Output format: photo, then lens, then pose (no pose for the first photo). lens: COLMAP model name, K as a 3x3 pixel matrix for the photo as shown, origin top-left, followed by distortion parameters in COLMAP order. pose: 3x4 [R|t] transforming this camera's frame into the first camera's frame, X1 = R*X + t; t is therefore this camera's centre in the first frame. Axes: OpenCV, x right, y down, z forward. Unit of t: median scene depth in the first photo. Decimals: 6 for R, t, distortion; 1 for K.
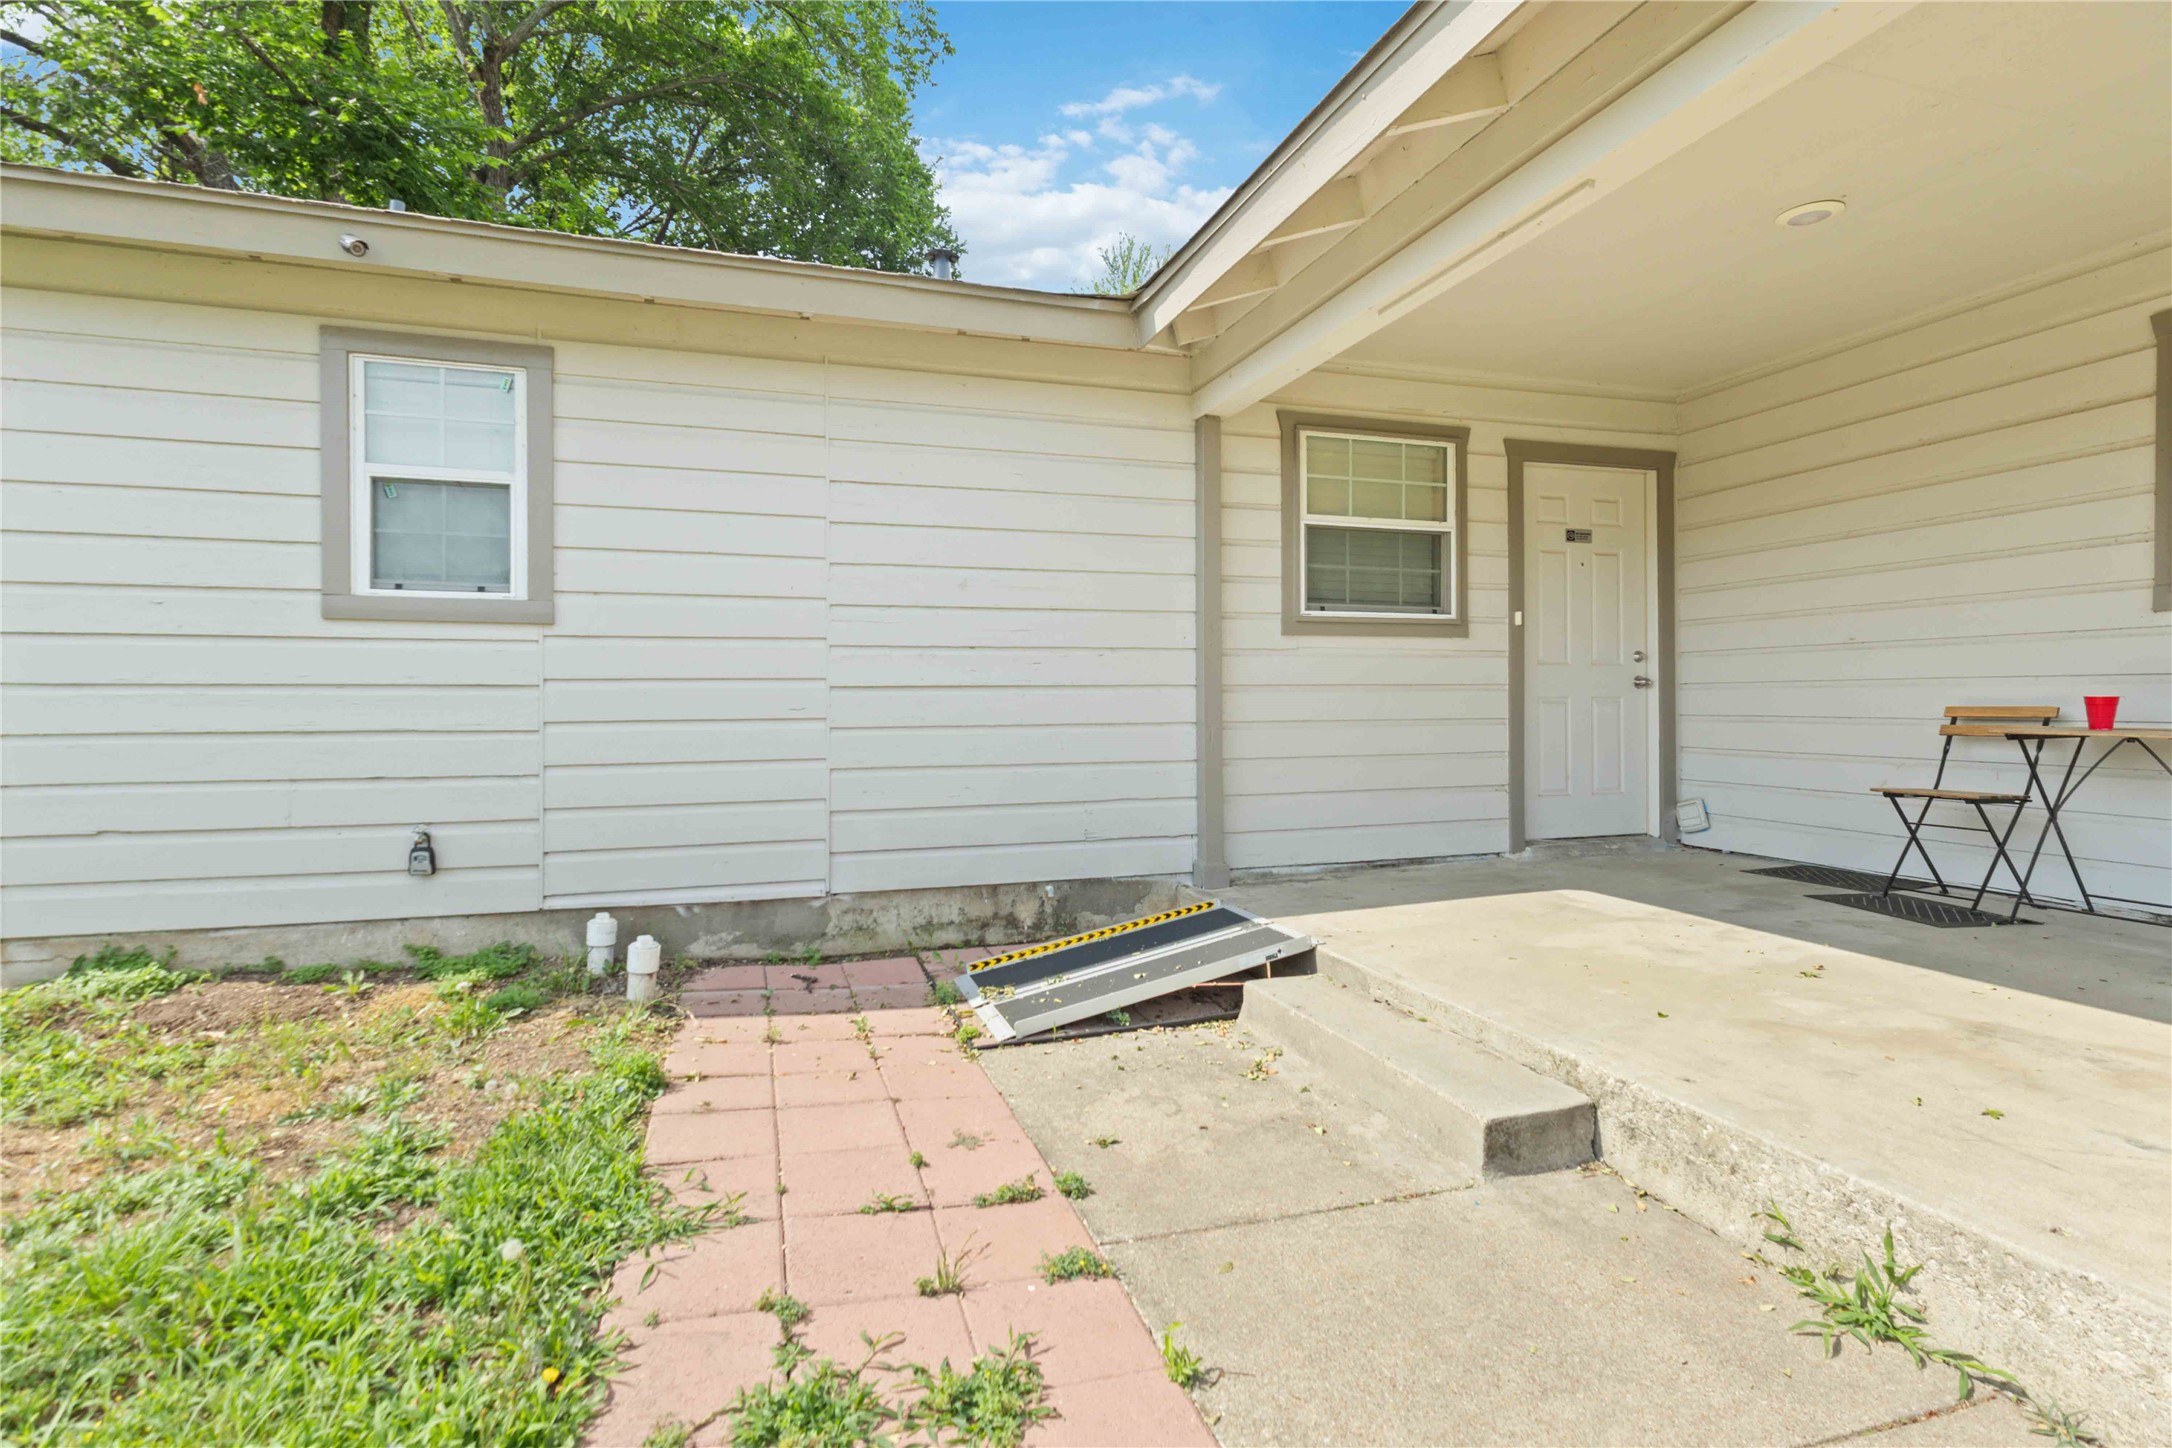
lens RADIAL K [[1015.4, 0, 1080.9], [0, 1015.4, 713.4], [0, 0, 1]] dist [-0.005686, 0.004386]
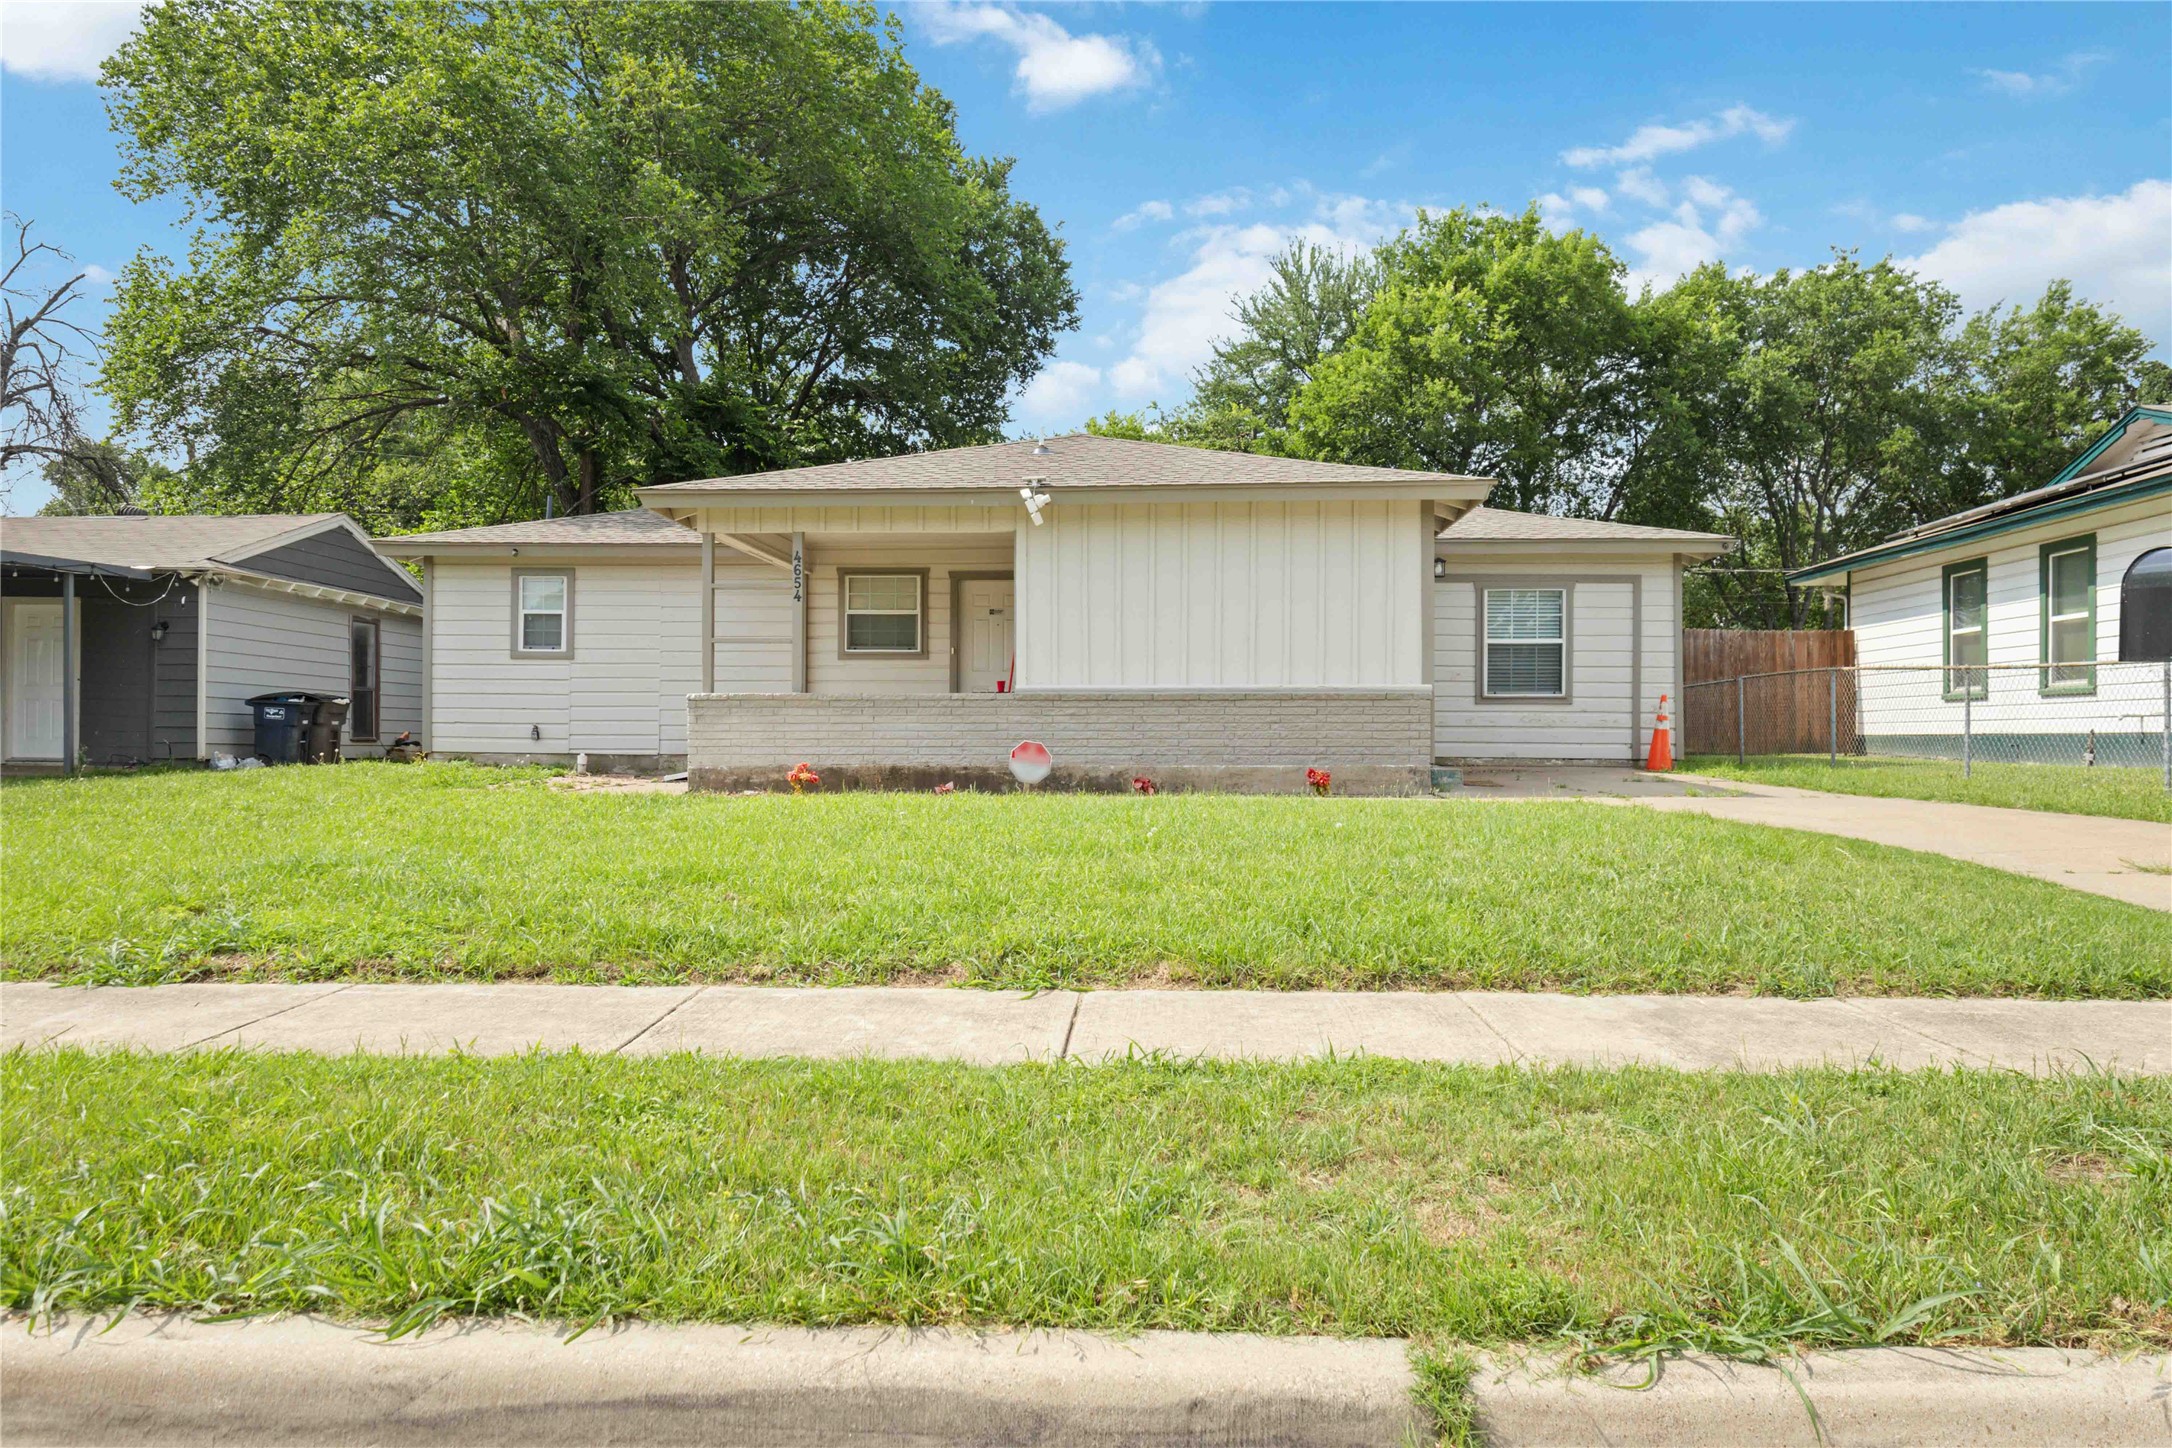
lens RADIAL K [[1445.1, 0, 1104.1], [0, 1445.1, 735.2], [0, 0, 1]] dist [-0.005618, 0.000296]
pose [[0.939672, 0.010860, -0.341905, 1.975584], [-0.014833, 0.999849, -0.009006, 0.124924], [0.341755, 0.013534, 0.939692, -2.027932]]
